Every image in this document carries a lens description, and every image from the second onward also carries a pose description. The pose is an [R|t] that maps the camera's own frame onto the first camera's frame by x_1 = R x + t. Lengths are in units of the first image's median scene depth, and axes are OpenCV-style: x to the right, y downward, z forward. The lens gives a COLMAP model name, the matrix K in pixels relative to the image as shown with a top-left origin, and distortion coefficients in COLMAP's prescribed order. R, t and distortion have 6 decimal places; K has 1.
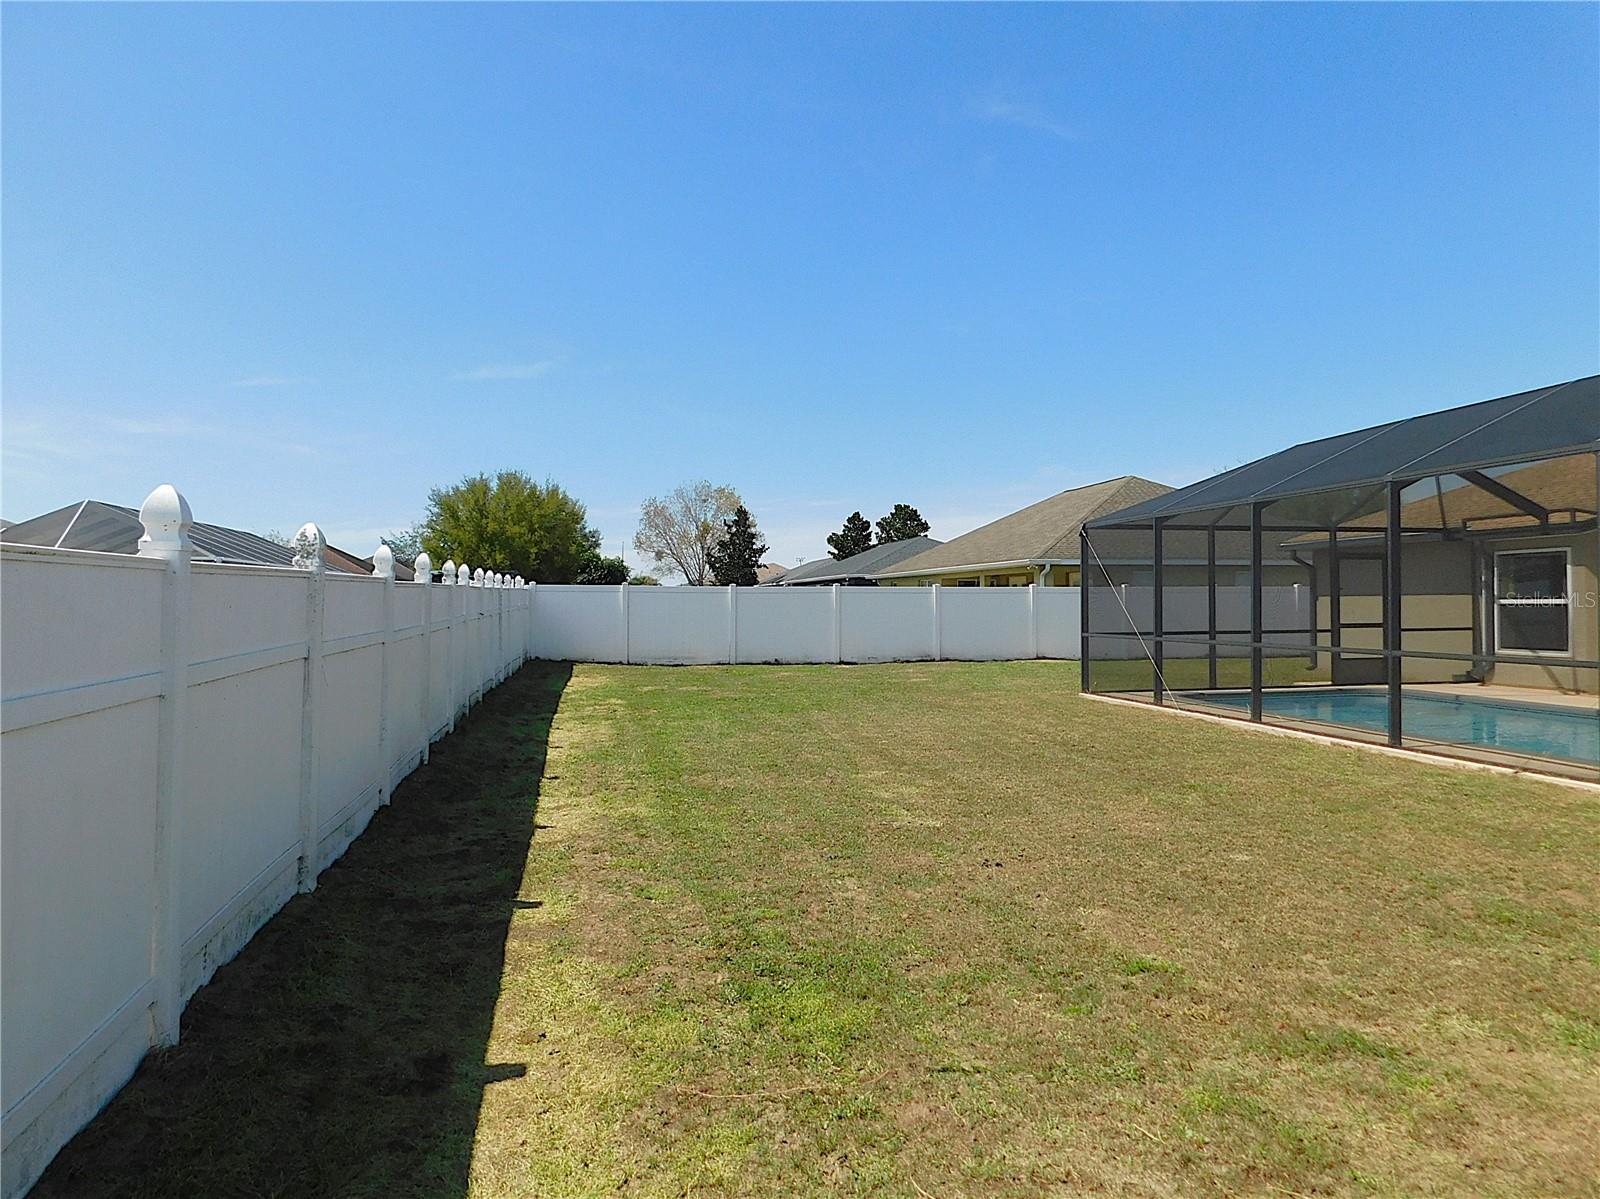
lens RADIAL K [[1078.8, 0, 799.9], [0, 1078.8, 596.6], [0, 0, 1]] dist [-0.071077, 0.057616]
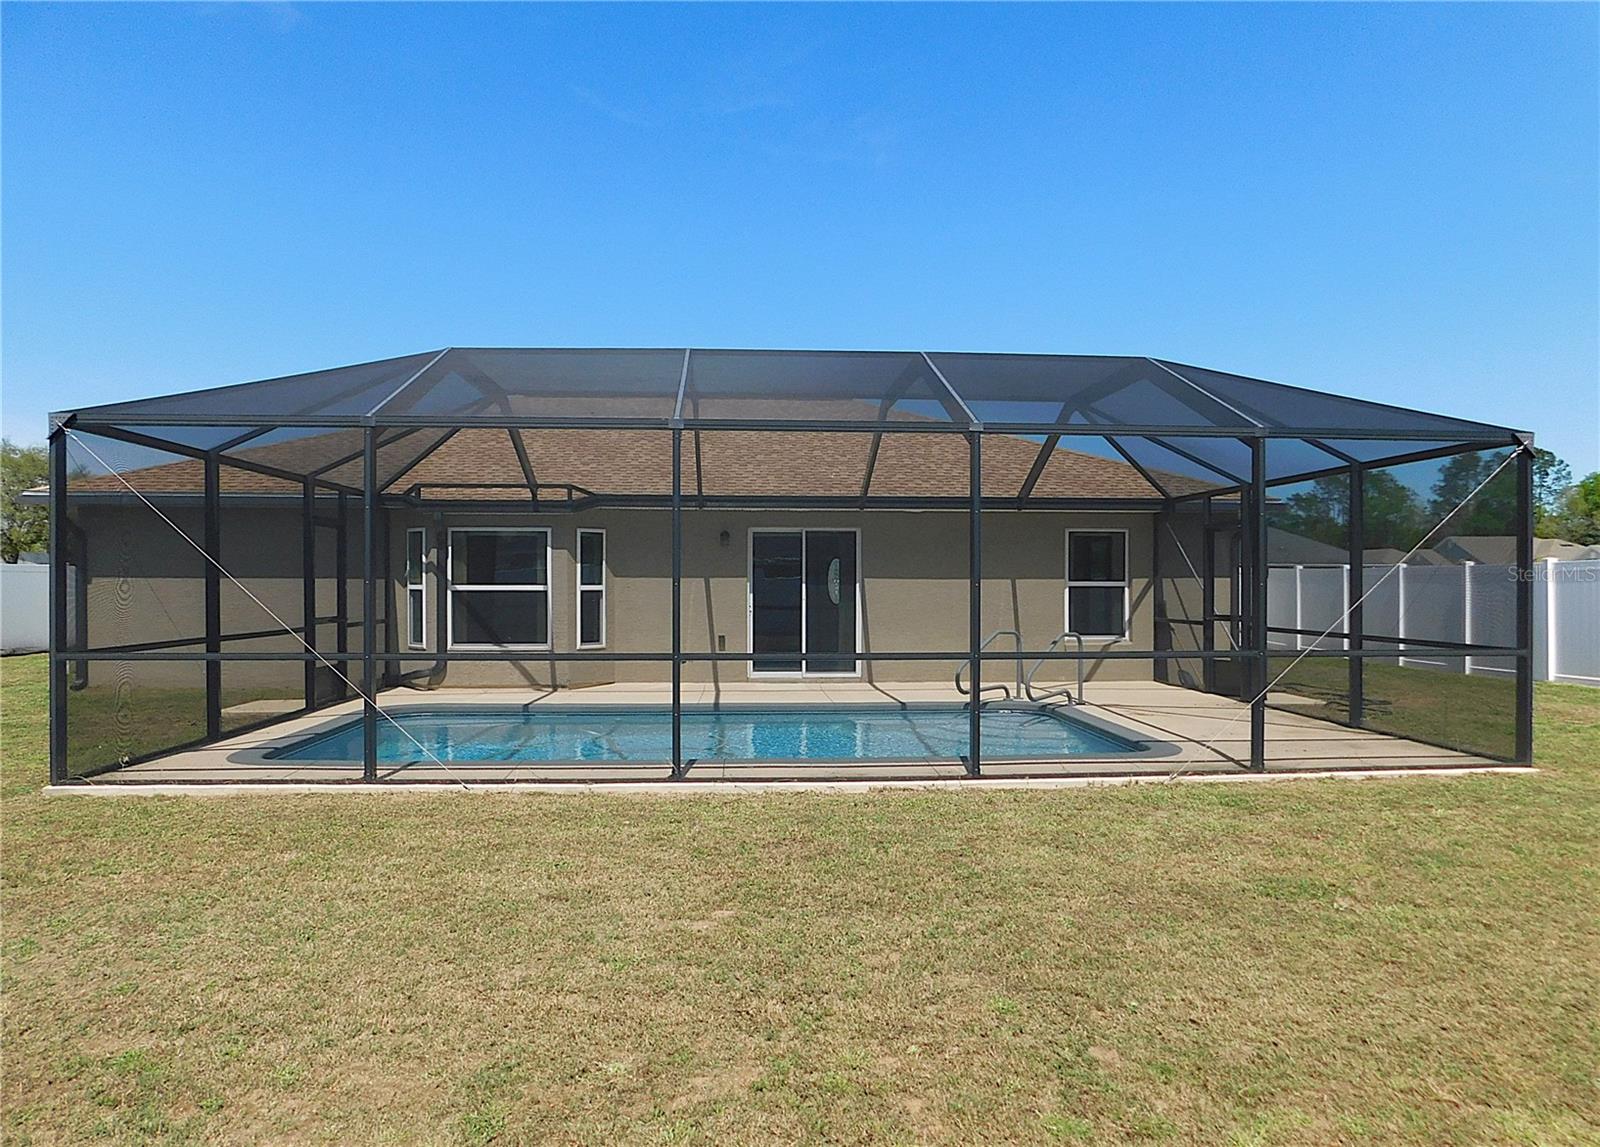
lens RADIAL K [[1037.7, 0, 794.9], [0, 1037.7, 588.0], [0, 0, 1]] dist [-0.062183, 0.001019]
pose [[0.110540, 0.005559, 0.993856, -0.210916], [-0.010343, 0.999937, -0.004442, 0.010510], [-0.993818, -0.009788, 0.110590, 1.145761]]
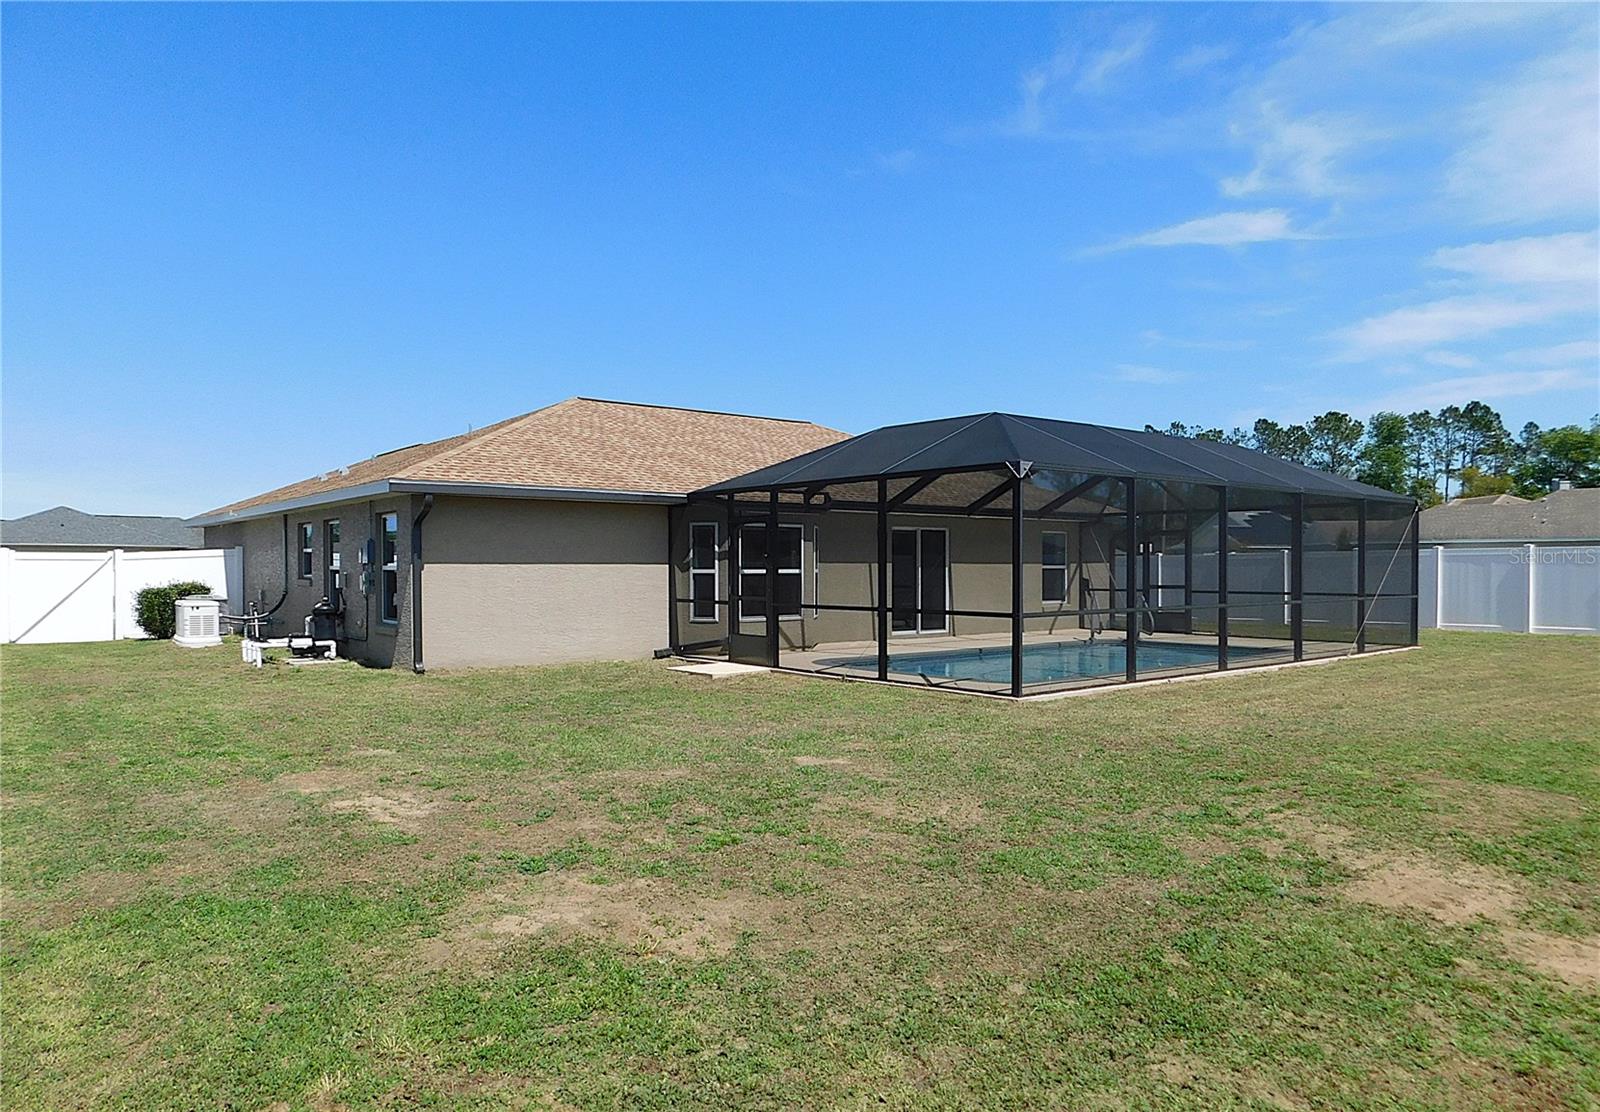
lens RADIAL K [[1060.3, 0, 796.8], [0, 1060.3, 603.8], [0, 0, 1]] dist [-0.048211, 0.009725]
pose [[-0.457563, -0.022647, 0.888889, -0.520490], [-0.001879, 0.999698, 0.024503, 0.019257], [-0.889175, 0.009541, -0.457468, 2.552492]]
